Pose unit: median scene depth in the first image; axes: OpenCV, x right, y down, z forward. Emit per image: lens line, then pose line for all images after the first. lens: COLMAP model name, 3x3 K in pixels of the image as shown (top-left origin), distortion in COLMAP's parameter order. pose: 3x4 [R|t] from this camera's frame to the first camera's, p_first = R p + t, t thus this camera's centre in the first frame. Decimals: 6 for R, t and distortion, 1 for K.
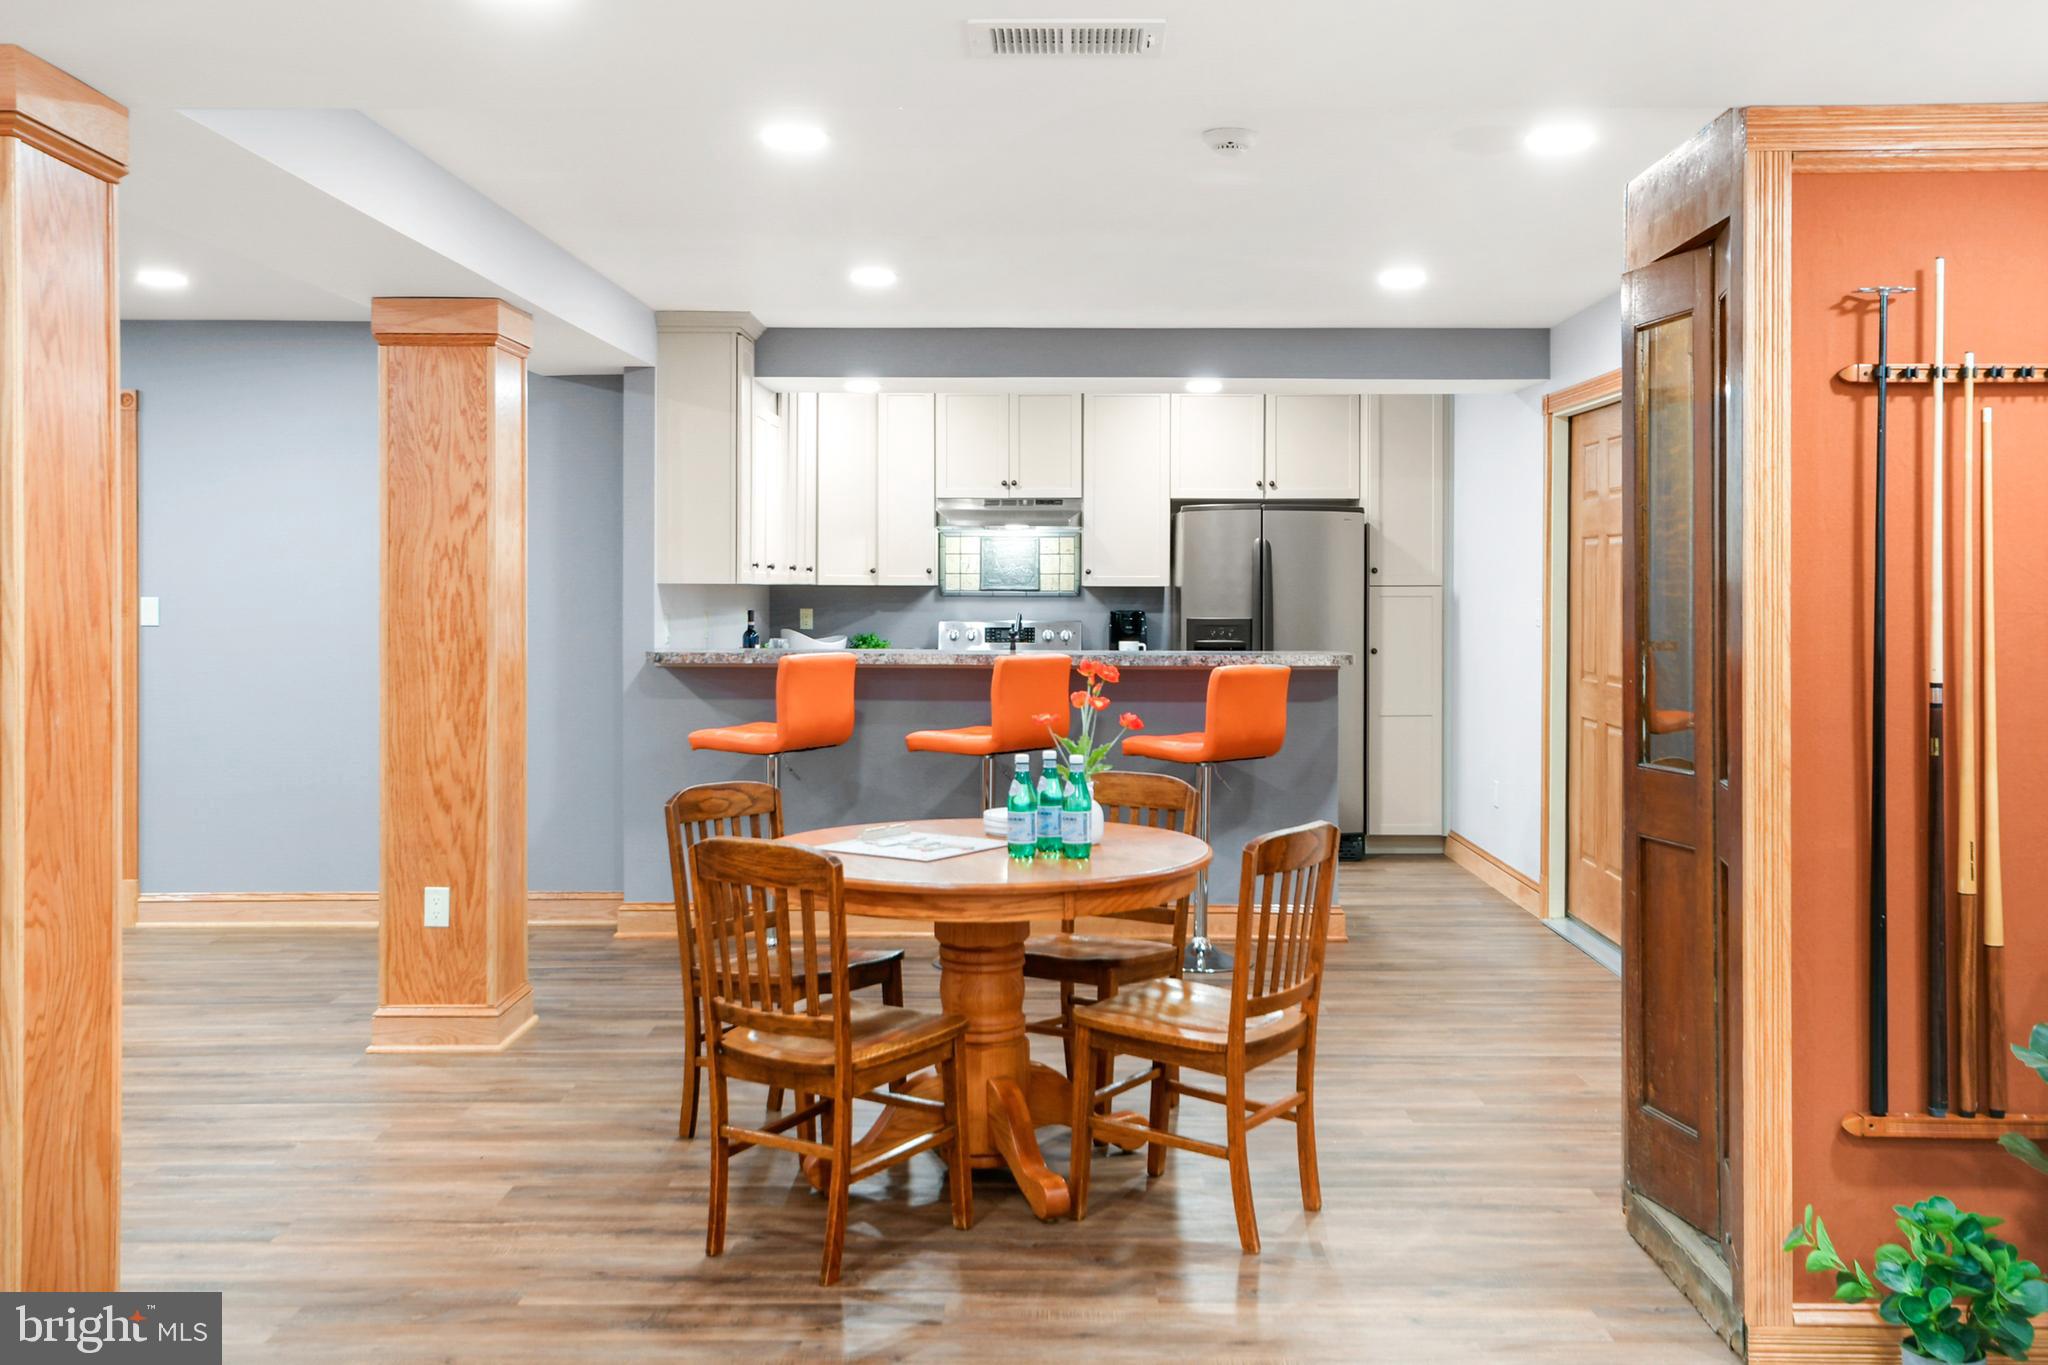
lens RADIAL K [[1872.0, 0, 1030.3], [0, 1872.0, 596.8], [0, 0, 1]] dist [0.022786, 0.009040]
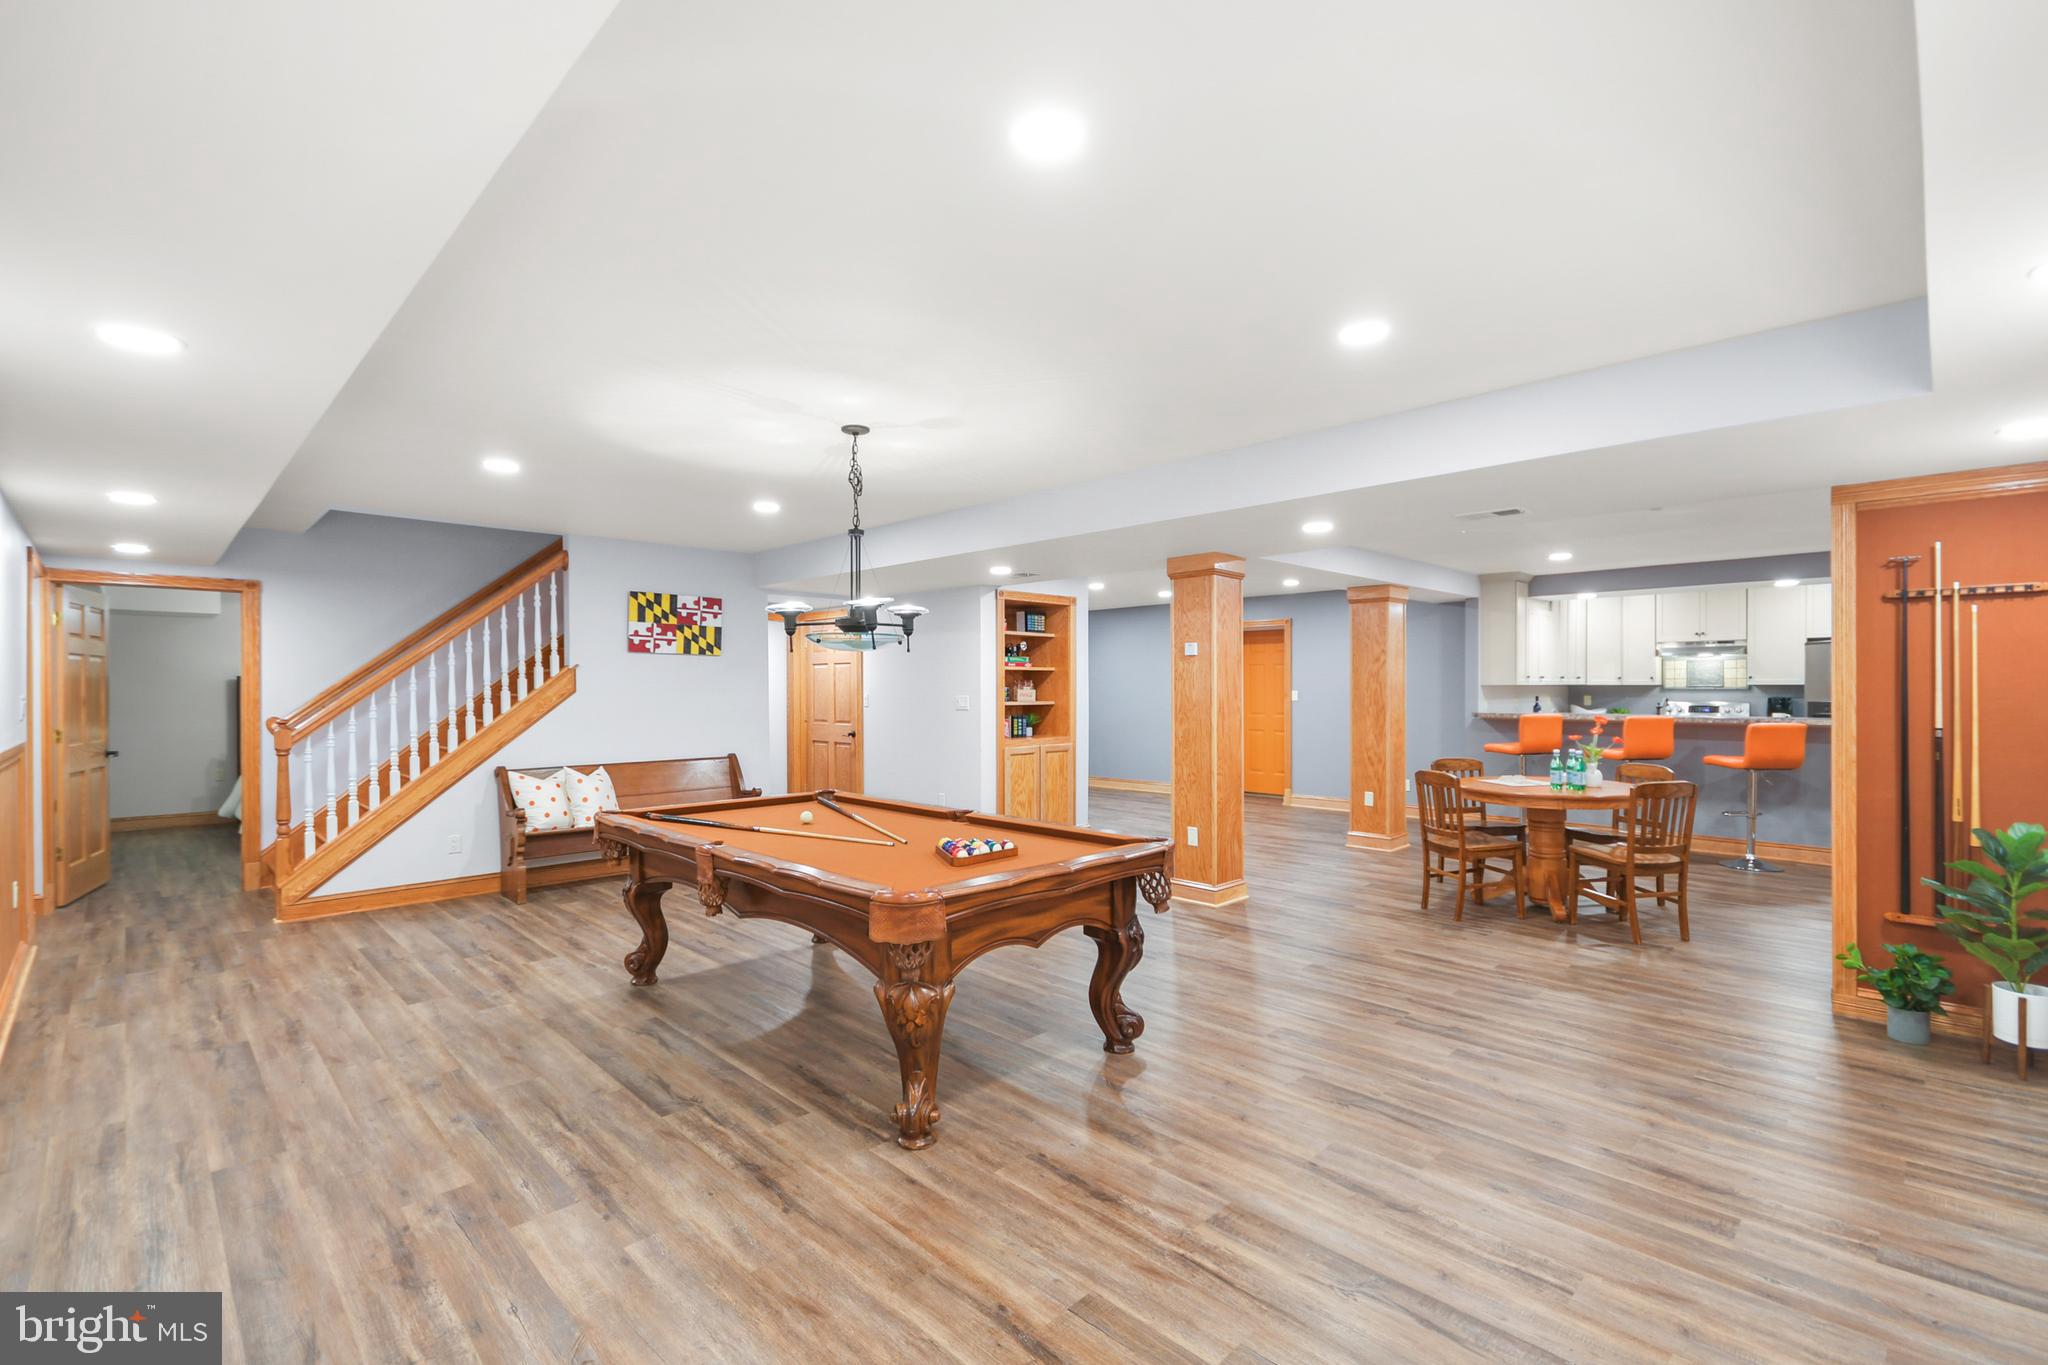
lens RADIAL K [[897.7, 0, 1024.9], [0, 897.7, 696.8], [0, 0, 1]] dist [0.008196, -0.000357]
pose [[0.702349, 0.004934, -0.711815, 0.220349], [0.000265, 0.999974, 0.007193, -0.000211], [0.711833, -0.005241, 0.702330, -0.253807]]
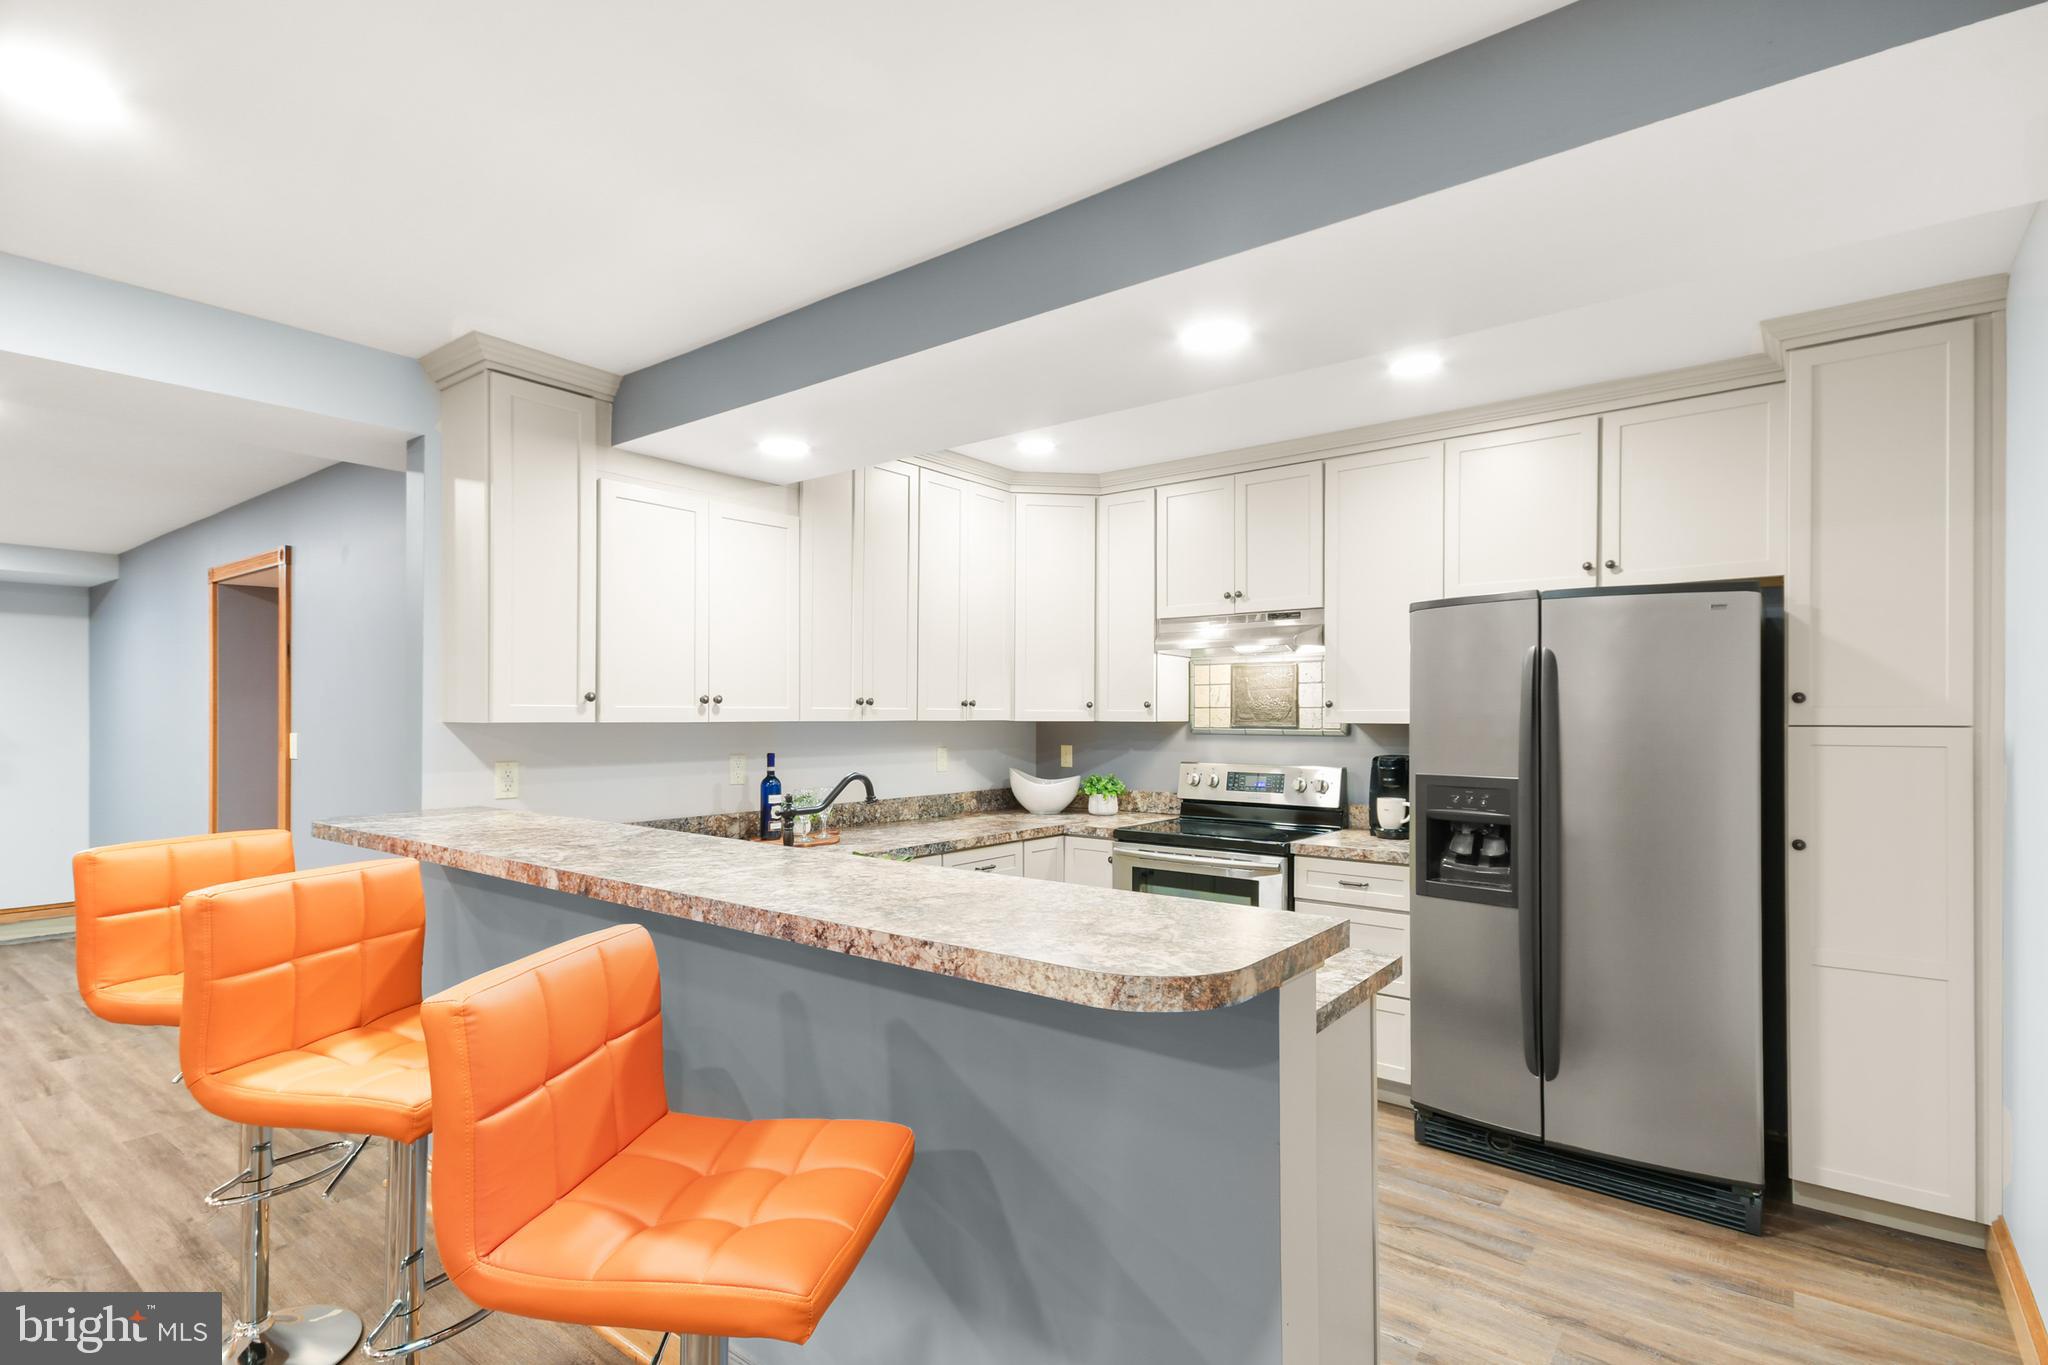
lens RADIAL K [[983.0, 0, 1024.0], [0, 983.0, 682.5], [0, 0, 1]] dist [0.001969, -0.000420]
pose [[0.795650, -0.021336, -0.605380, 0.223236], [-0.004098, 0.999167, -0.040601, -0.007013], [0.605742, 0.034785, 0.794900, 0.792320]]
